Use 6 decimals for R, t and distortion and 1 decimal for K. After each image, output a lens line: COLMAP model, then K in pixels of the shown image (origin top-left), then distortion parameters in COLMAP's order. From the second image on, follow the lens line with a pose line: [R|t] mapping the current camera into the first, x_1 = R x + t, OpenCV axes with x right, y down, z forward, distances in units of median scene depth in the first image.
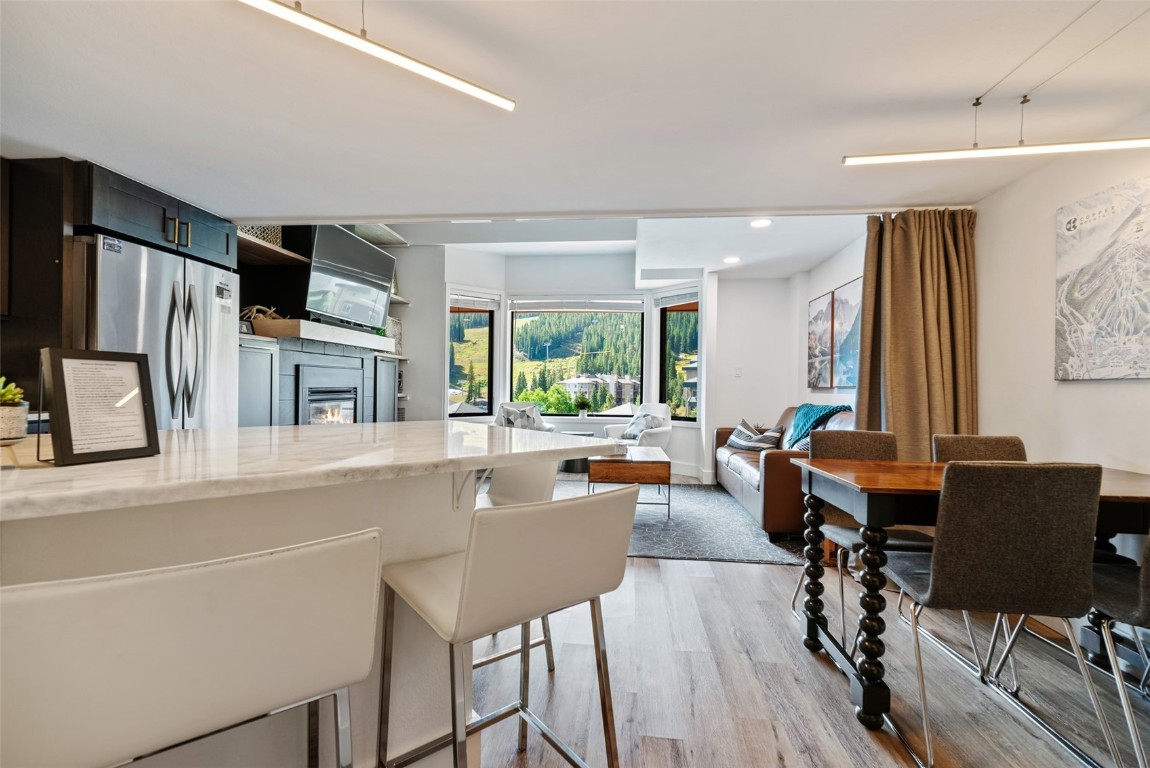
lens RADIAL K [[505.7, 0, 575.0], [0, 505.7, 384.0], [0, 0, 1]] dist [0.020680, -0.000090]
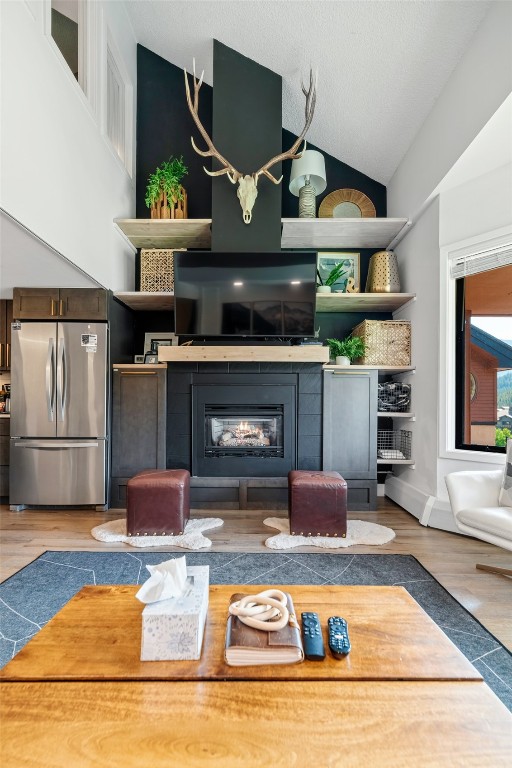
lens RADIAL K [[351.9, 0, 240.8], [0, 351.9, 406.3], [0, 0, 1]] dist [0.007868, -0.000020]
pose [[0.080627, -0.020597, -0.996531, 0.282778], [-0.000009, 0.999786, -0.020665, 0.030423], [0.996744, 0.001675, 0.080610, 1.069223]]
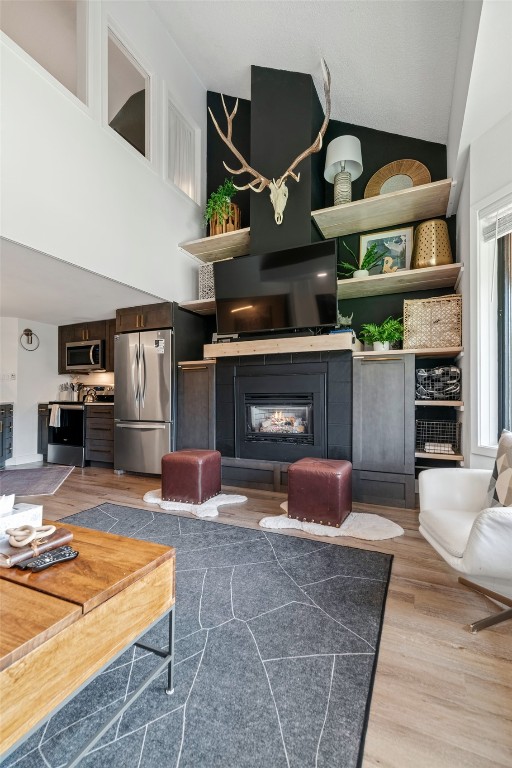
lens RADIAL K [[341.8, 0, 255.6], [0, 341.8, 394.9], [0, 0, 1]] dist [0.007606, 0.000054]
pose [[-0.340593, -0.023690, -0.939912, 0.285888], [-0.001386, 0.999694, -0.024695, 0.033672], [0.940210, -0.007108, -0.340521, 1.383882]]
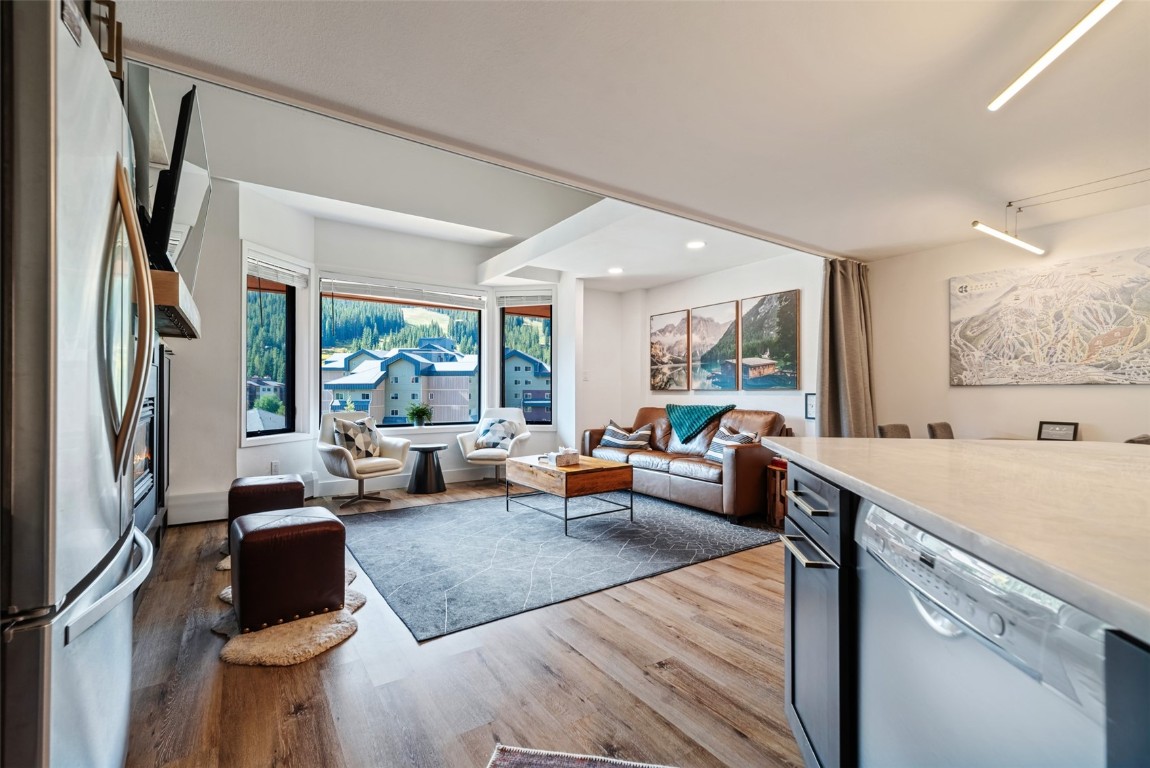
lens RADIAL K [[499.9, 0, 574.0], [0, 499.9, 389.8], [0, 0, 1]] dist [0.010292, 0.000038]
pose [[0.765729, -0.009149, 0.643099, -0.533614], [0.003336, 0.999942, 0.010254, -0.007406], [-0.643155, -0.005707, 0.765715, 0.311190]]
